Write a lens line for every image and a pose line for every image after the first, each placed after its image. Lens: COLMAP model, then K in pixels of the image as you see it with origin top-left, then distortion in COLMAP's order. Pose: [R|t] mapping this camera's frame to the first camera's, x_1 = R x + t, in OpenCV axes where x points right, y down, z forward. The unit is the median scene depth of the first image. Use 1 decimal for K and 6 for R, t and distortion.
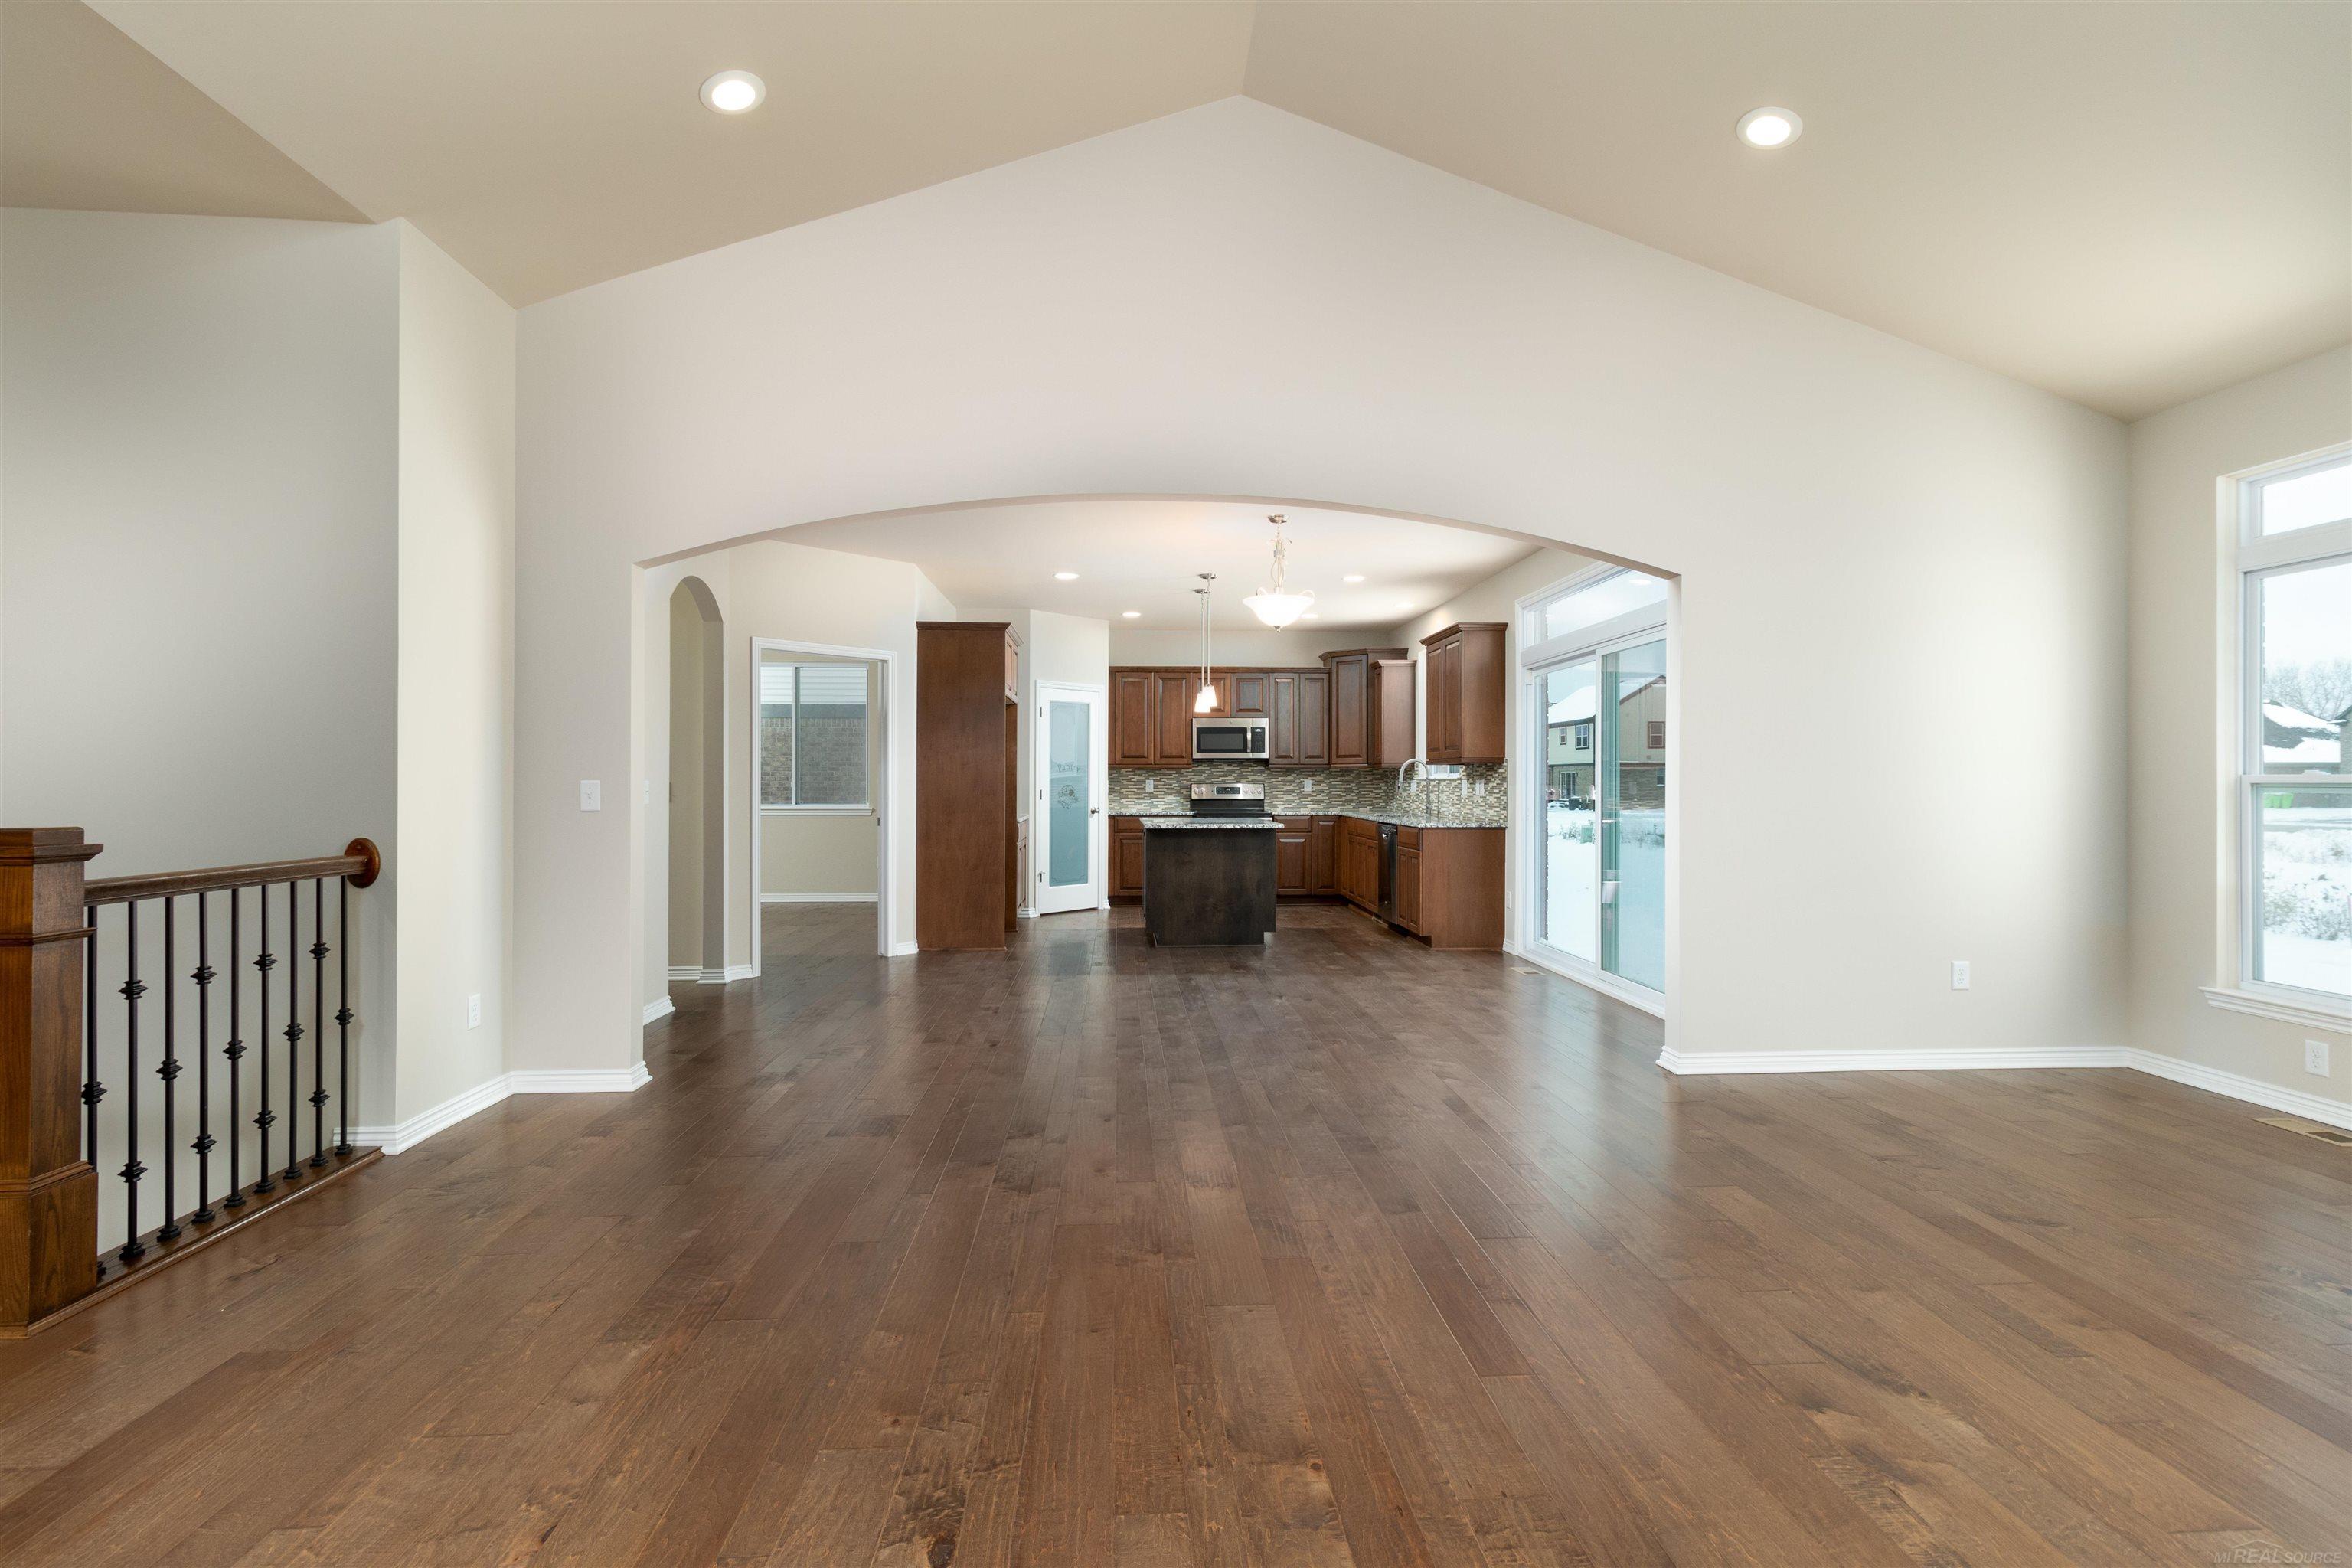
lens RADIAL K [[1084.3, 0, 1180.8], [0, 1084.3, 775.2], [0, 0, 1]] dist [0.003104, -0.000621]
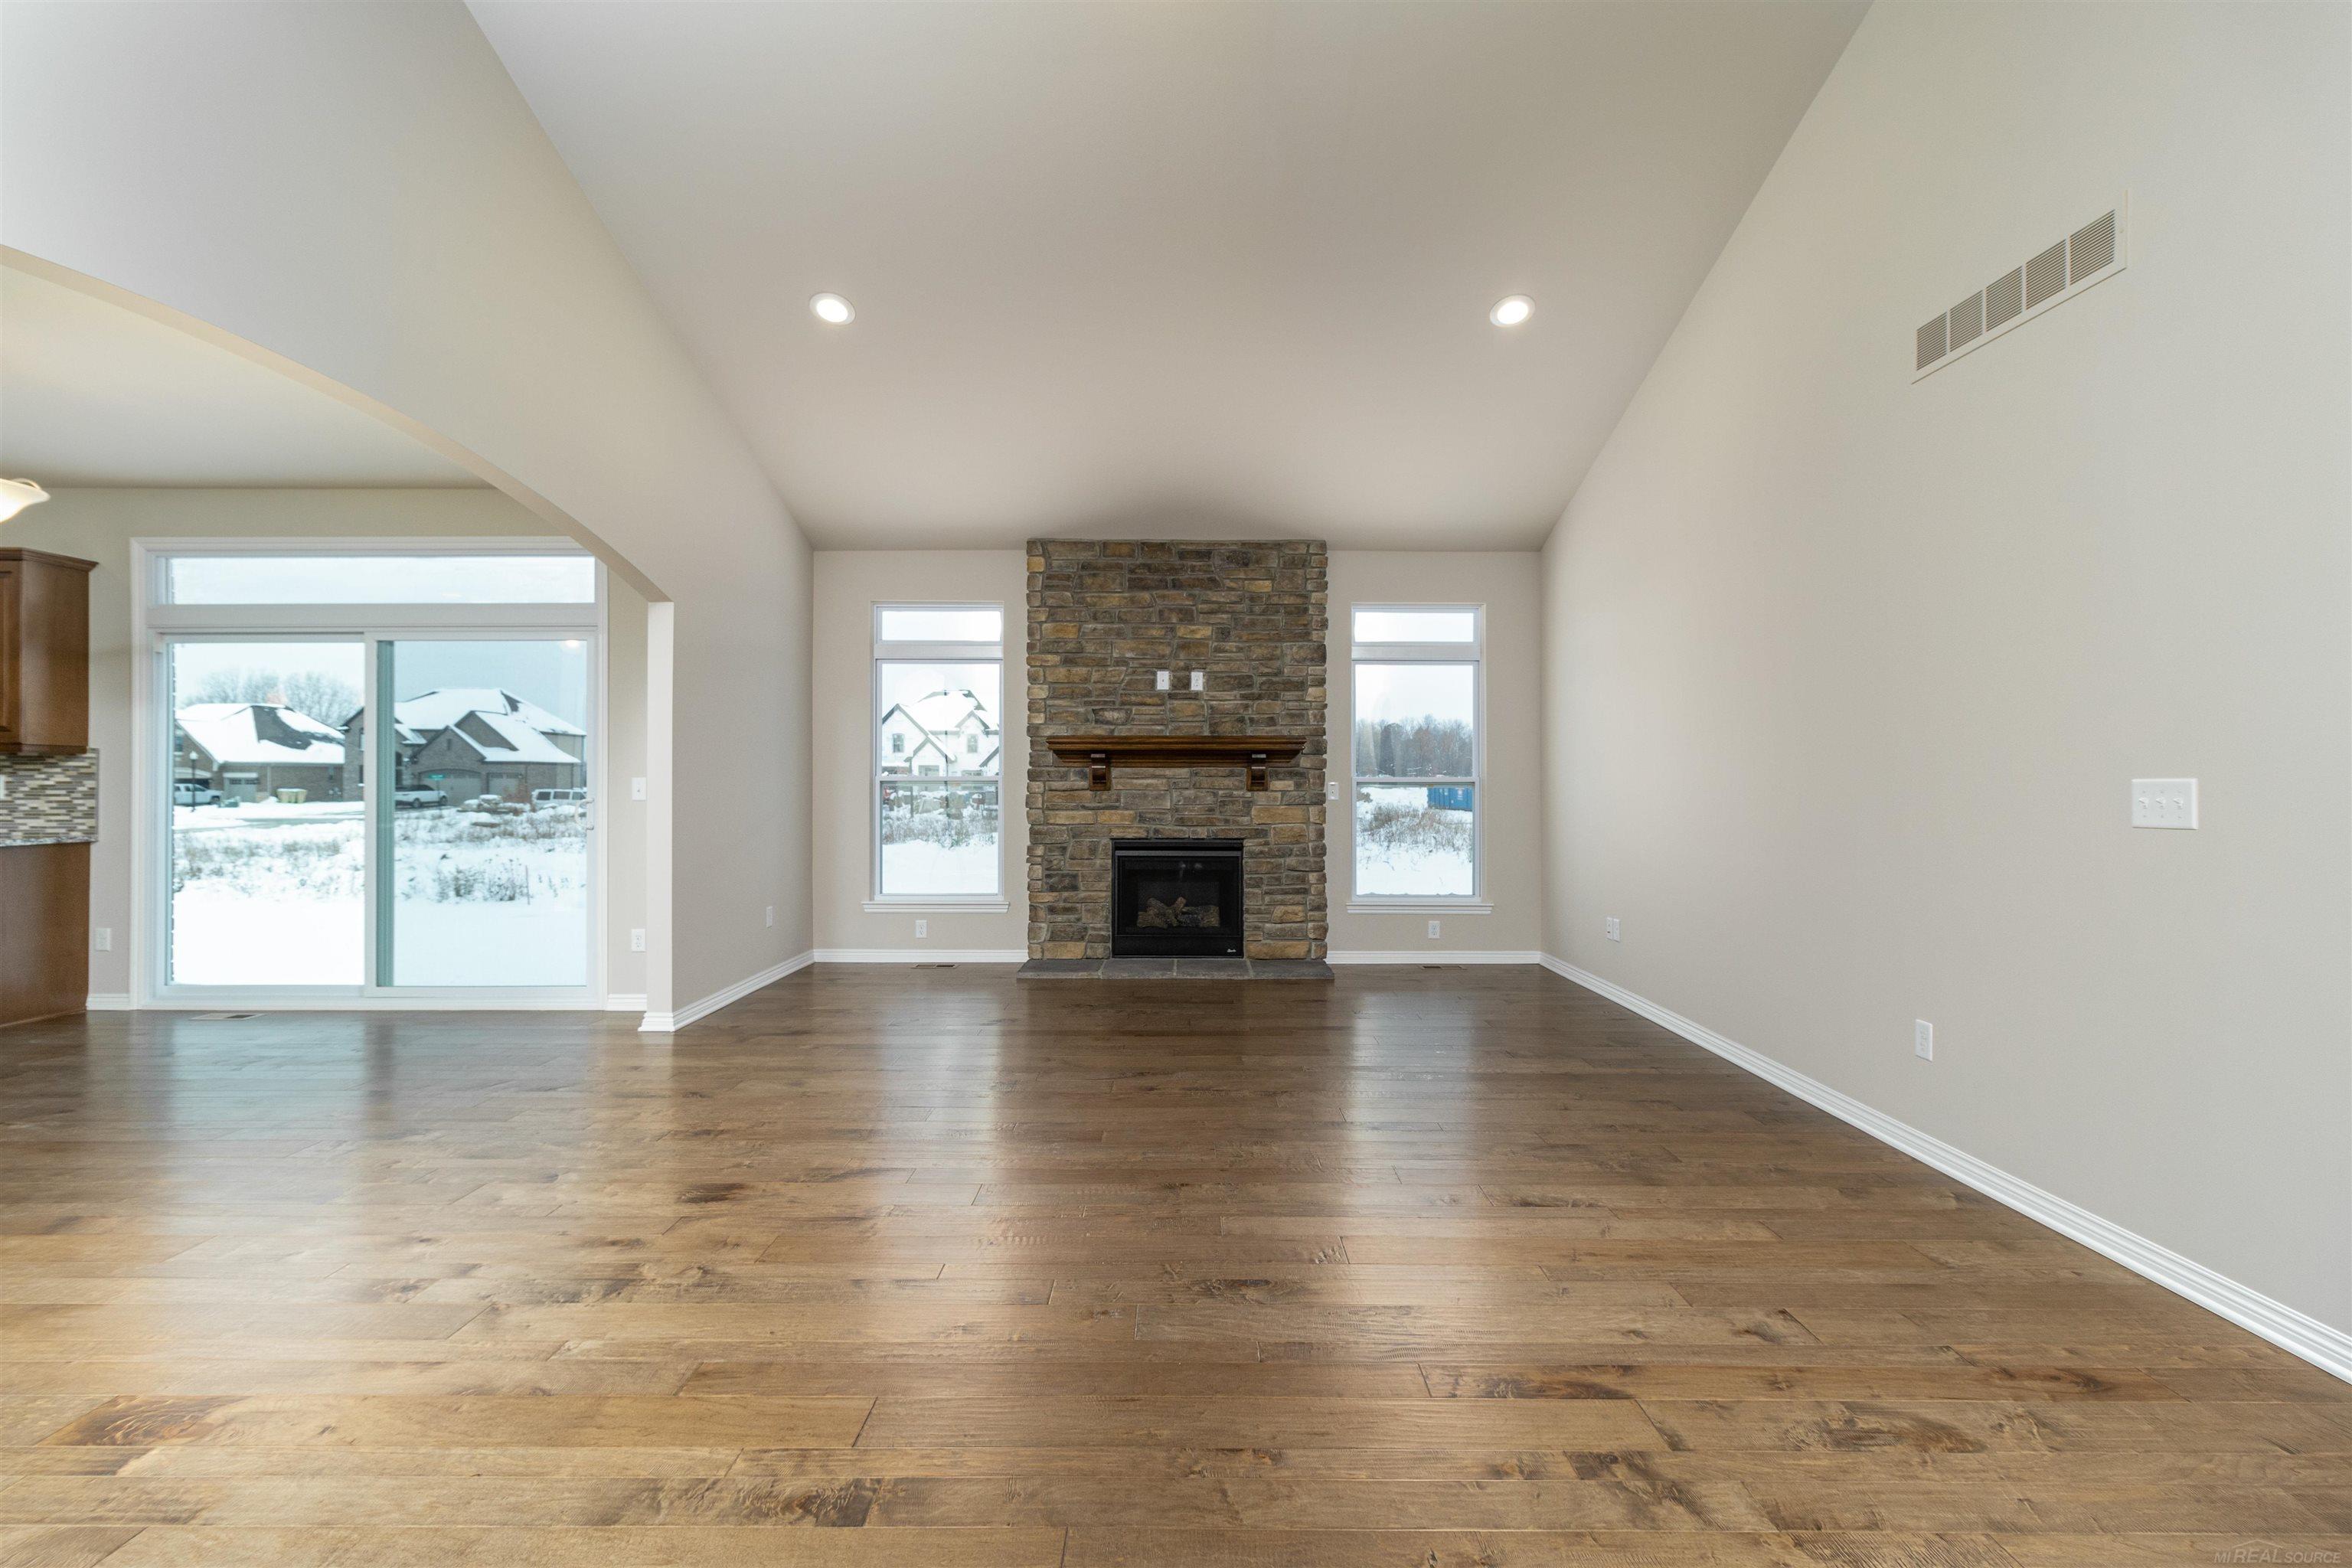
lens RADIAL K [[1084.3, 0, 1180.1], [0, 1084.3, 777.1], [0, 0, 1]] dist [0.003104, -0.000621]
pose [[0.061680, 0.002816, 0.998092, -0.291936], [-0.006469, 0.999976, -0.002422, 0.001426], [-0.998075, -0.006308, 0.061697, 0.170770]]
